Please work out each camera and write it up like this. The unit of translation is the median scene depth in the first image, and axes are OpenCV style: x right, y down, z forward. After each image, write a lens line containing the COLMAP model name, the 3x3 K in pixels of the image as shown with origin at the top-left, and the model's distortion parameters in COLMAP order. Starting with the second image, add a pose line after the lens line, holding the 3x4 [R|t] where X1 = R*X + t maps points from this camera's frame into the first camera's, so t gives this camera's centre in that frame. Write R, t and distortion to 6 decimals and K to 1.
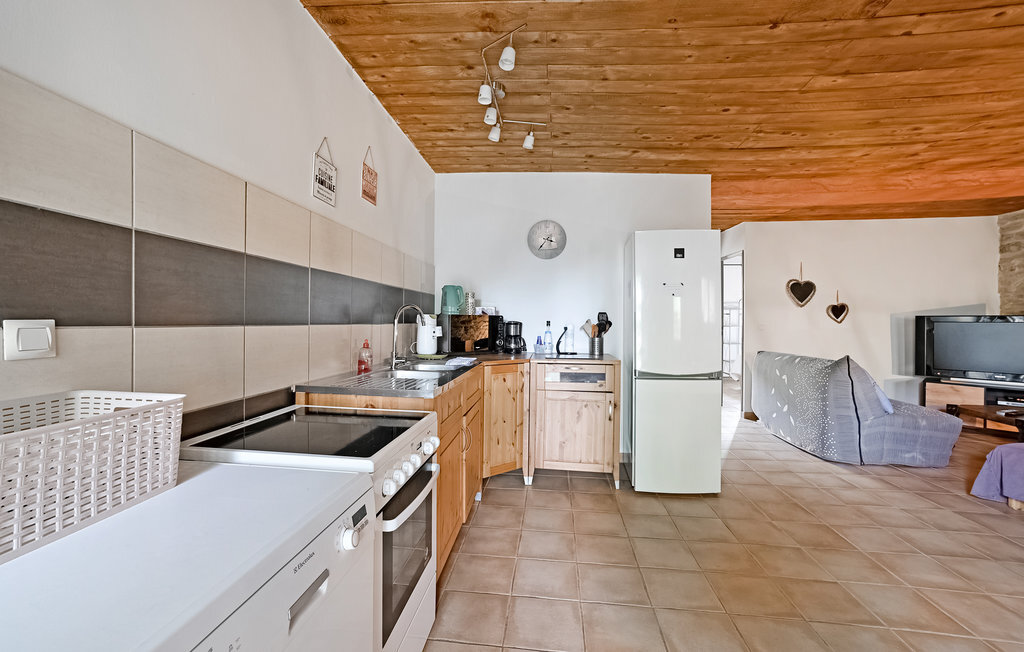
lens RADIAL K [[409.5, 0, 512.0], [0, 409.5, 326.0], [0, 0, 1]] dist [-0.028420, 0.017727]
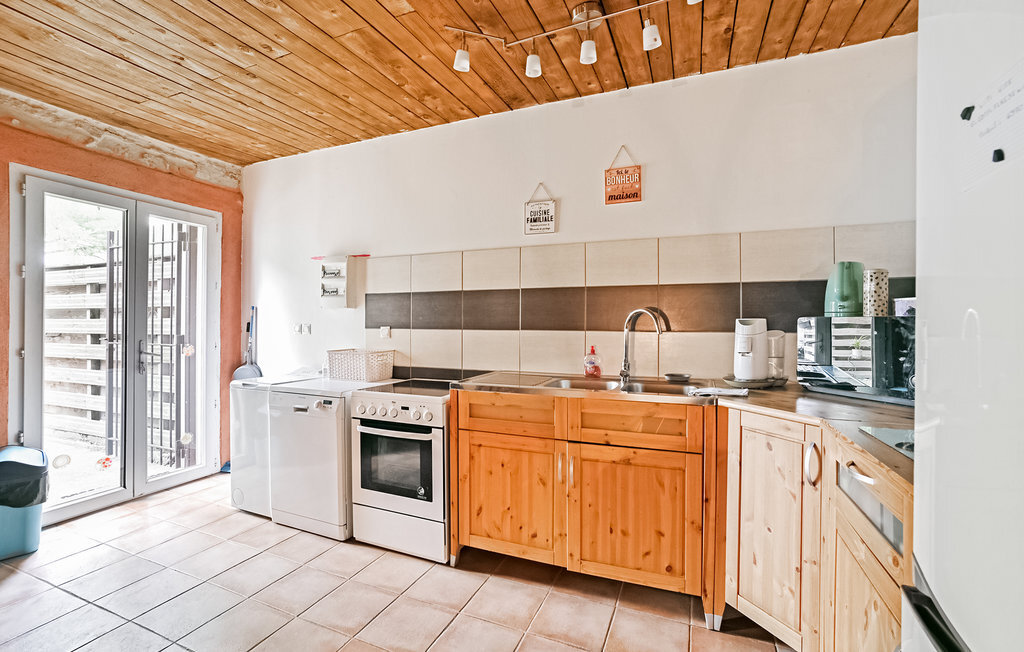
lens RADIAL K [[453.2, 0, 512.0], [0, 453.2, 326.0], [0, 0, 1]] dist [-0.001938, -0.000135]
pose [[-0.263237, -0.001075, -0.964731, 0.980645], [-0.017064, 0.999848, 0.003542, -0.021916], [0.964580, 0.017395, -0.263215, 1.367681]]
